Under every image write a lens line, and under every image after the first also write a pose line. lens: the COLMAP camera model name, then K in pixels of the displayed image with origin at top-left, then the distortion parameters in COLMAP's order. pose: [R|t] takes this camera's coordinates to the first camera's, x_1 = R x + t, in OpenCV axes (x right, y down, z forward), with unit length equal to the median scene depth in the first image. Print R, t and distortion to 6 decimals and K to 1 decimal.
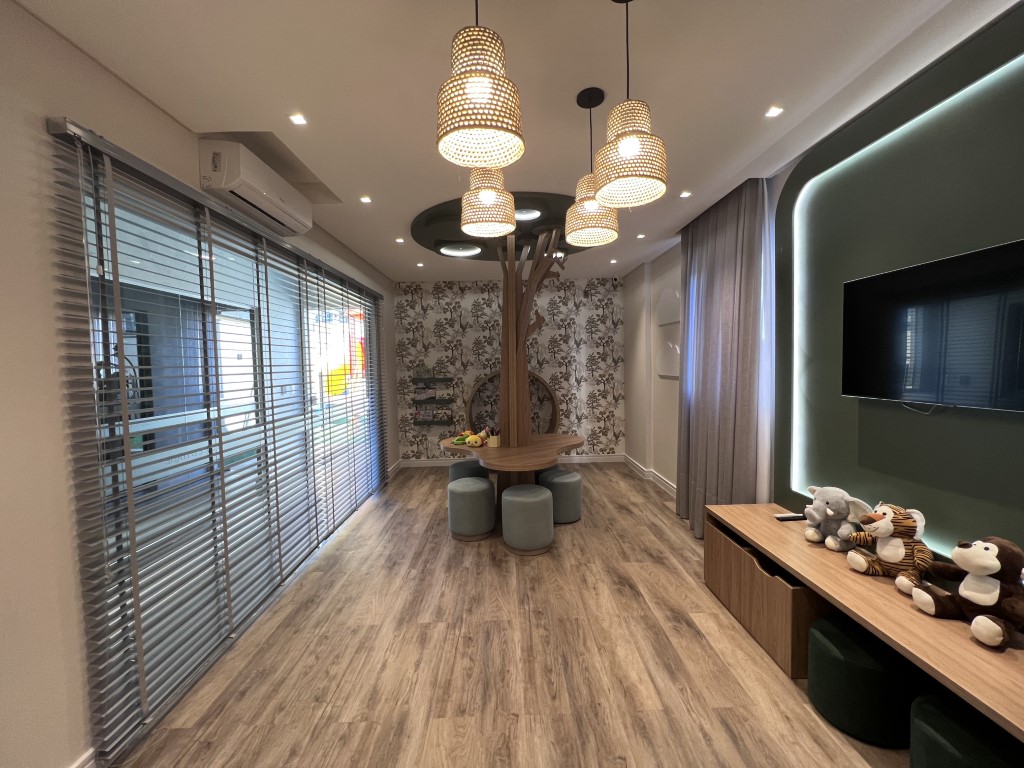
lens RADIAL K [[410.4, 0, 512.0], [0, 410.4, 384.0], [0, 0, 1]] dist [-0.000195, -0.000019]
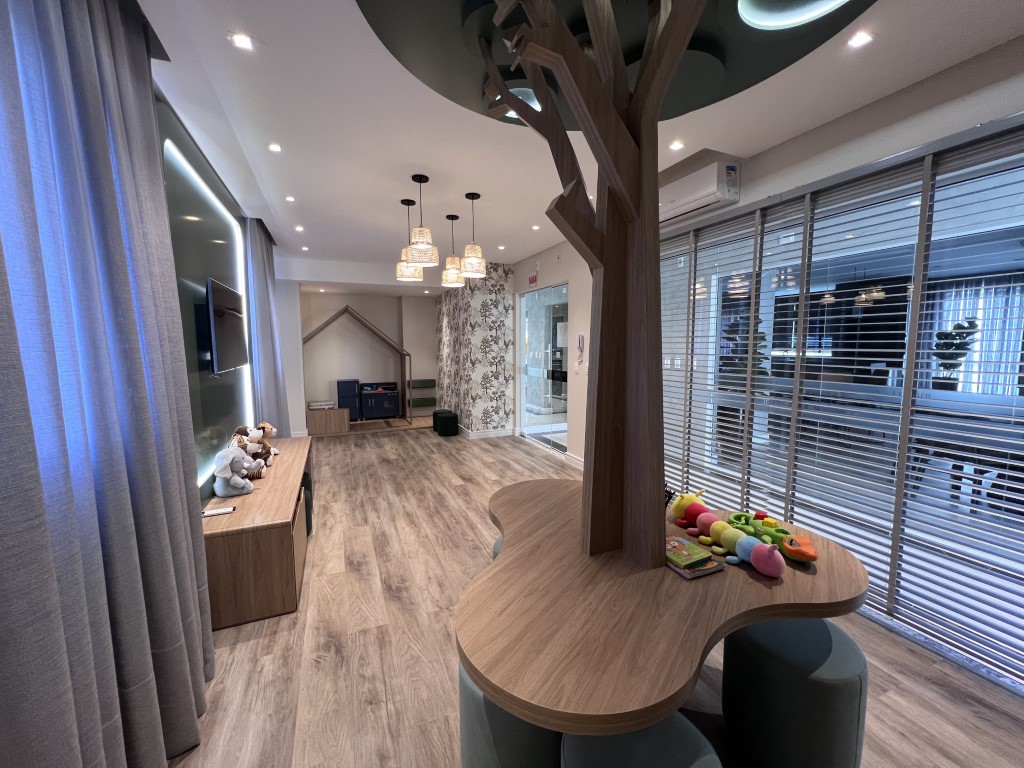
lens RADIAL K [[410.4, 0, 512.0], [0, 410.4, 384.0], [0, 0, 1]] dist [-0.000195, -0.000019]
pose [[-0.926549, 0.059612, -0.371422, 0.401486], [0.001943, 0.988109, 0.153740, -0.110095], [0.376170, 0.141726, -0.915647, 2.154380]]
